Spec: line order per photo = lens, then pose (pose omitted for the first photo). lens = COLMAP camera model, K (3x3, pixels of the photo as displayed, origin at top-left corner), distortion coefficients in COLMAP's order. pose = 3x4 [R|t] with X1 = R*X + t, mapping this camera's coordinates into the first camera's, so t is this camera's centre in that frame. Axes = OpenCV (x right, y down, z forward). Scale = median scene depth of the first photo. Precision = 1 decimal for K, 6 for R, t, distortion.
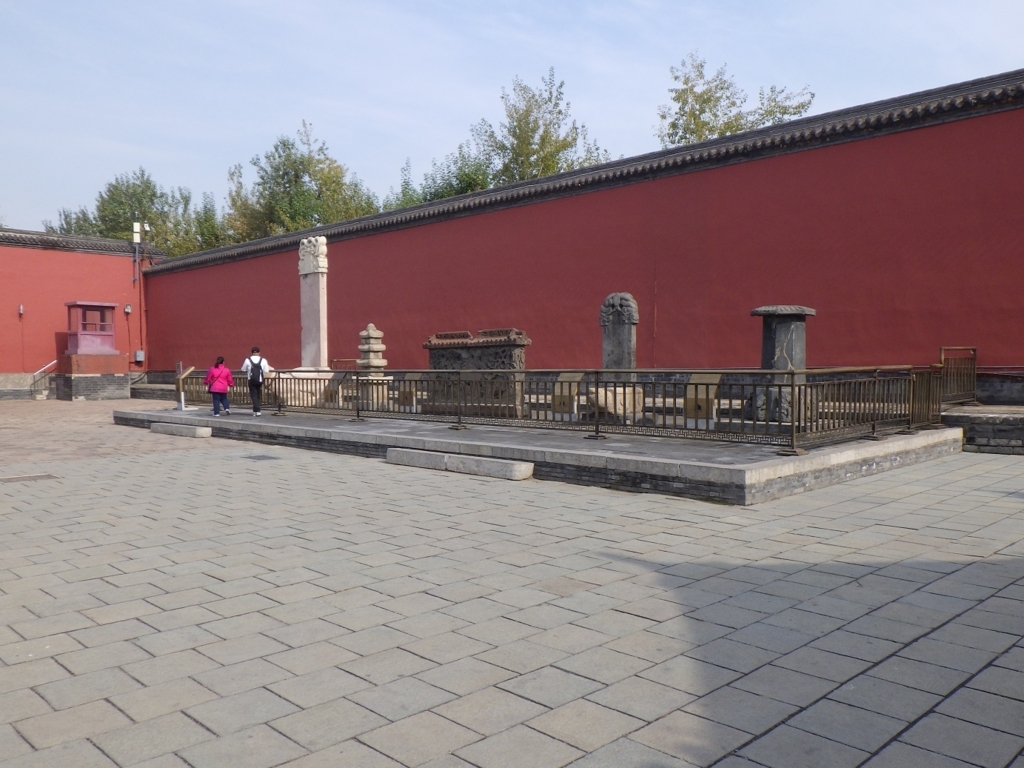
lens RADIAL K [[837.1, 0, 512.0], [0, 837.1, 384.0], [0, 0, 1]] dist [-0.008076, -0.001804]
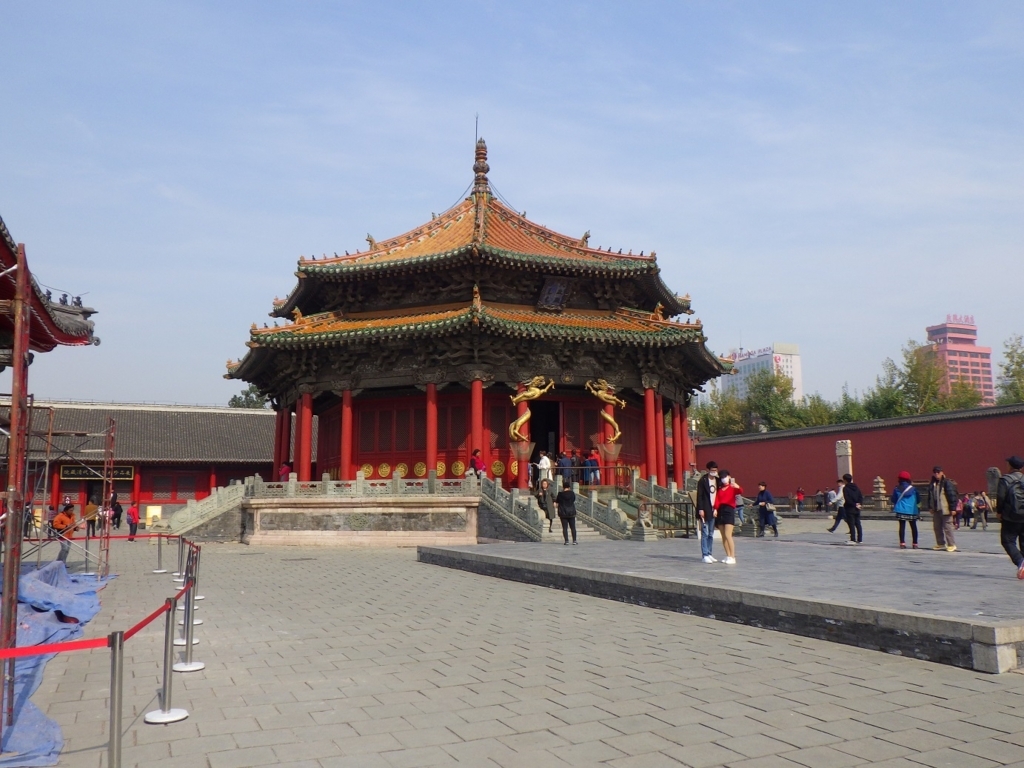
lens RADIAL K [[837.1, 0, 512.0], [0, 837.1, 384.0], [0, 0, 1]] dist [-0.008076, -0.001804]
pose [[0.936520, -0.054599, -0.346336, -0.219129], [0.000469, 0.987995, -0.154485, 0.028685], [0.350613, 0.144516, 0.925303, -1.218372]]
